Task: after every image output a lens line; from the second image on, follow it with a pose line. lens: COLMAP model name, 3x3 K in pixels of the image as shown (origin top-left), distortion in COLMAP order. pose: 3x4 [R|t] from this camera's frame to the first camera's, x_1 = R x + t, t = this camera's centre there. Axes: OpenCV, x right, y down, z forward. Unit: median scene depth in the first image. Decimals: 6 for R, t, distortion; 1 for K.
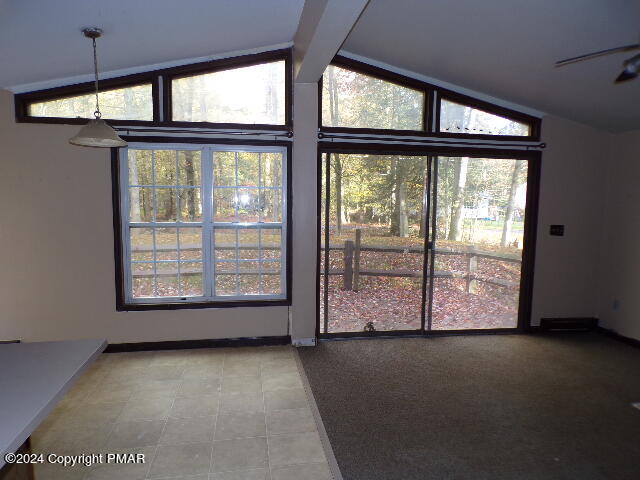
lens RADIAL K [[433.8, 0, 319.3], [0, 433.8, 243.8], [0, 0, 1]] dist [-0.026633, 0.021964]
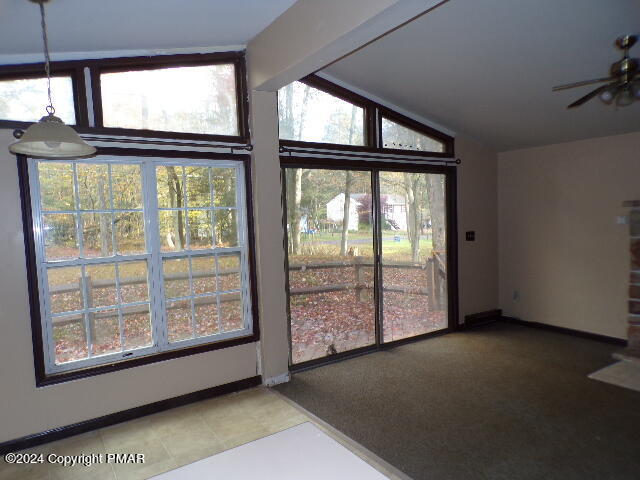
lens RADIAL K [[436.5, 0, 320.0], [0, 436.5, 240.0], [0, 0, 1]] dist [-0.002263, 0.004235]
pose [[0.909493, -0.066978, 0.410287, -0.304572], [0.088377, 0.995527, -0.033392, -0.019223], [-0.406216, 0.066629, 0.911345, 0.131834]]
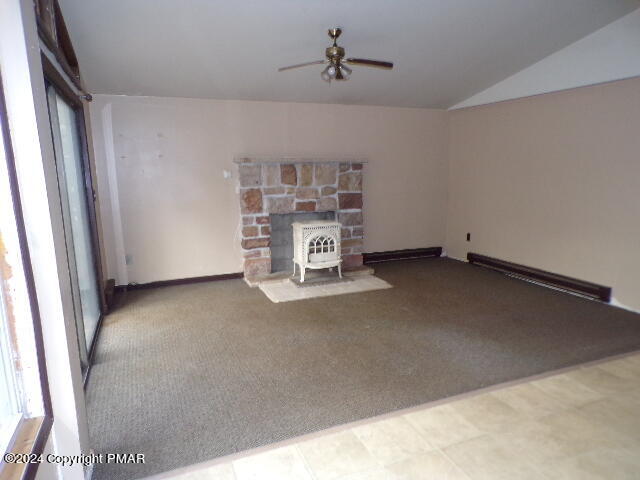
lens RADIAL K [[433.8, 0, 319.3], [0, 433.8, 243.8], [0, 0, 1]] dist [-0.026633, 0.021964]
pose [[-0.220113, -0.188707, 0.957048, -0.487608], [0.111096, 0.969877, 0.216788, -0.084570], [-0.969127, 0.154042, -0.192518, 0.817708]]
